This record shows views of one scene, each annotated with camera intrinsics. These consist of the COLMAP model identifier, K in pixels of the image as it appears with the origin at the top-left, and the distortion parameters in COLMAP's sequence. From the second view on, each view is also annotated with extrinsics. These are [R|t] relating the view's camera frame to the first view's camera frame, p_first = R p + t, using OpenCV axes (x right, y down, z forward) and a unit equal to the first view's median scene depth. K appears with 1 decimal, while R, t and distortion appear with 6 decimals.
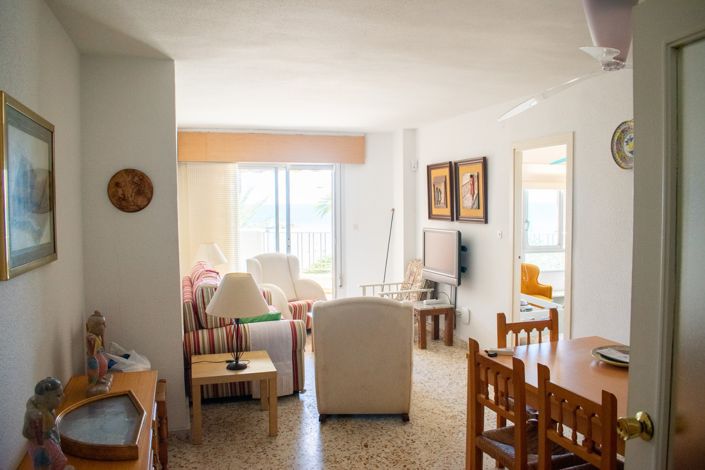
lens RADIAL K [[553.5, 0, 352.5], [0, 553.5, 235.0], [0, 0, 1]] dist [-0.097993, 0.004550]
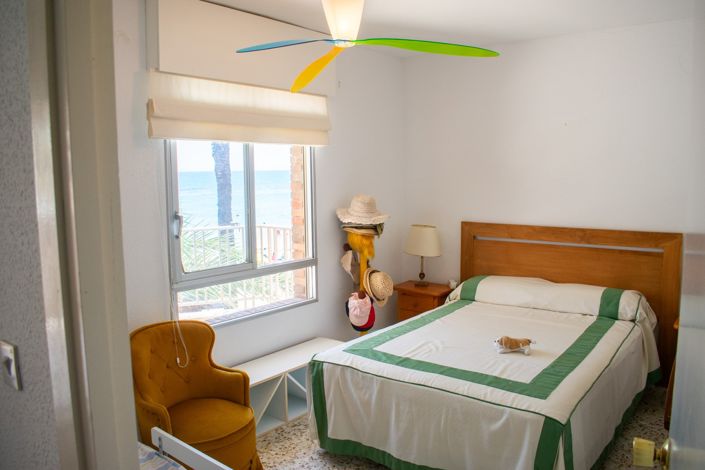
lens RADIAL K [[553.5, 0, 352.5], [0, 553.5, 235.0], [0, 0, 1]] dist [-0.097993, 0.004550]
pose [[0.827432, -0.066699, 0.557590, 0.193994], [0.034907, 0.997110, 0.067476, -0.034665], [-0.560479, -0.036368, 0.827369, 0.573261]]
